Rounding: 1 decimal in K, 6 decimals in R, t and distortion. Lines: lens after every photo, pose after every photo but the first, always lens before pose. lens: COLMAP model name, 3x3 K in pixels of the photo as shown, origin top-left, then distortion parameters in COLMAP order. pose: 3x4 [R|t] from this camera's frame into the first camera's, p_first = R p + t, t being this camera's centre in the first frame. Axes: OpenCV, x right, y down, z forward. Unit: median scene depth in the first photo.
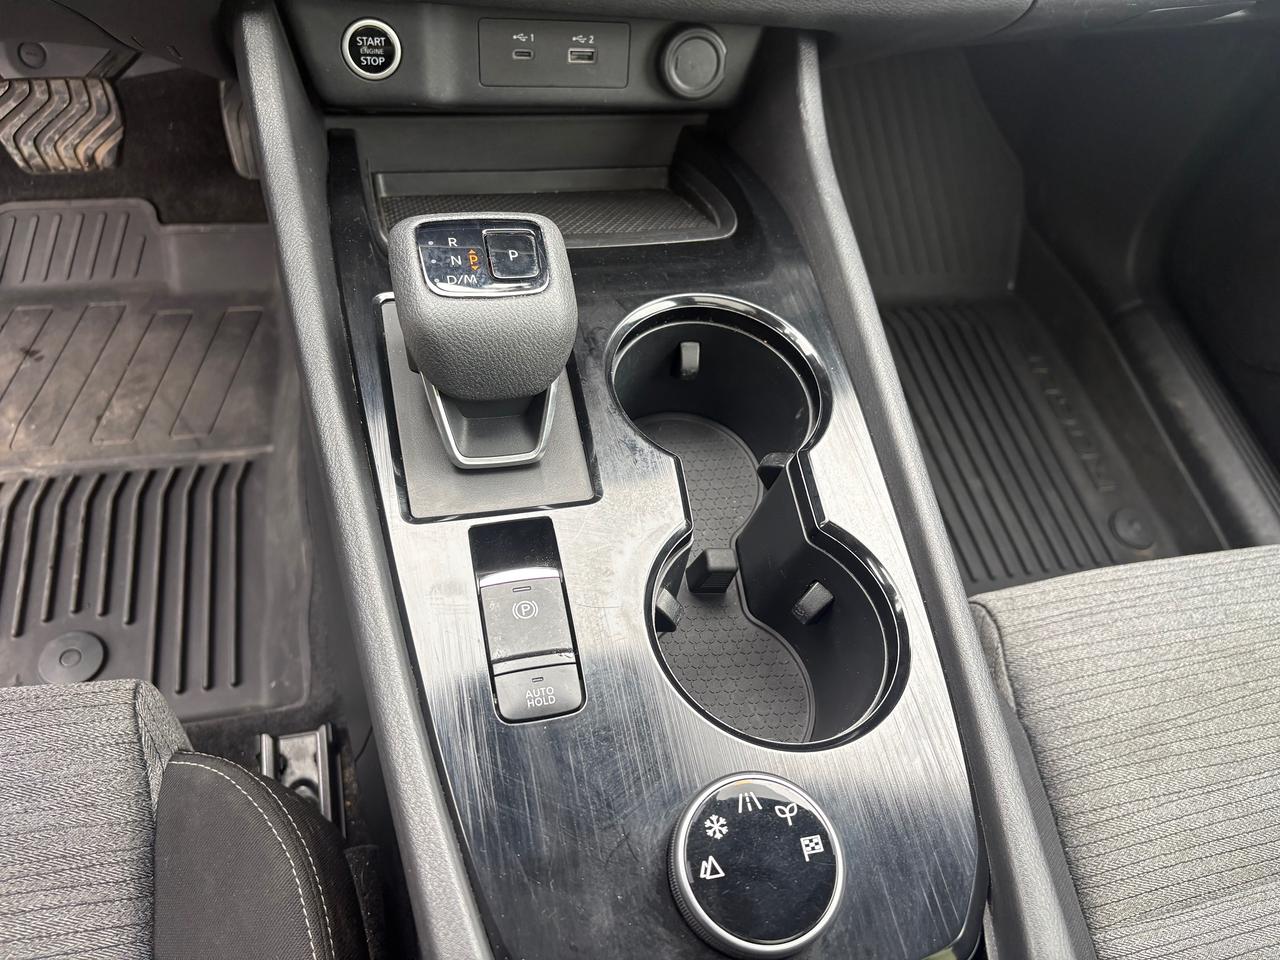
lens RADIAL K [[975.8, 0, 640.0], [0, 975.8, 480.0], [0, 0, 1]] dist [0.061650, -0.081470]
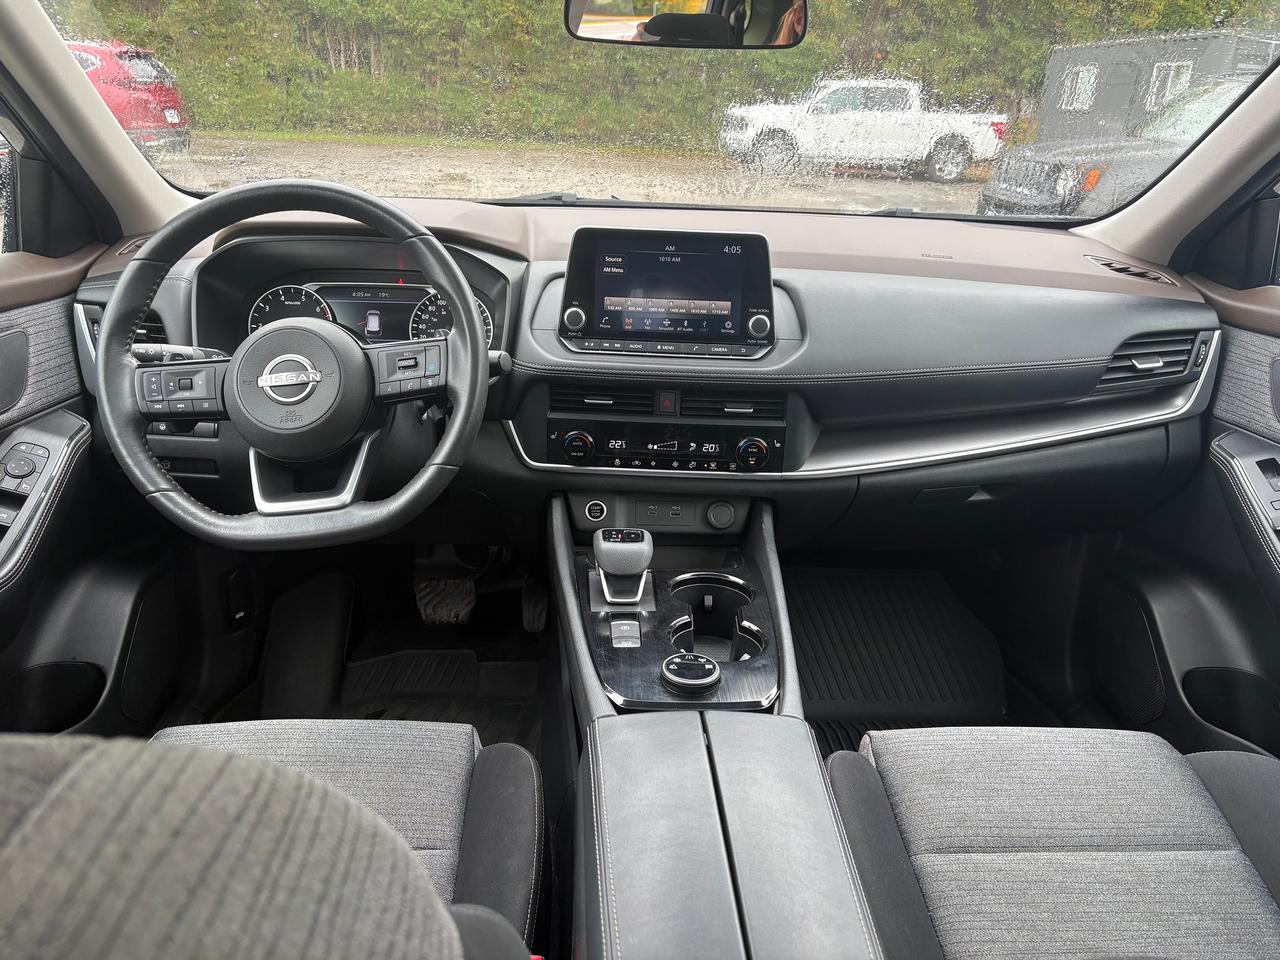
lens RADIAL K [[961.8, 0, 640.0], [0, 961.8, 480.0], [0, 0, 1]] dist [0.055327, -0.078553]
pose [[0.977681, -0.067746, -0.198873, 0.349377], [-0.070888, 0.784705, -0.615802, 1.032167], [0.197775, 0.616156, 0.762389, -0.958195]]
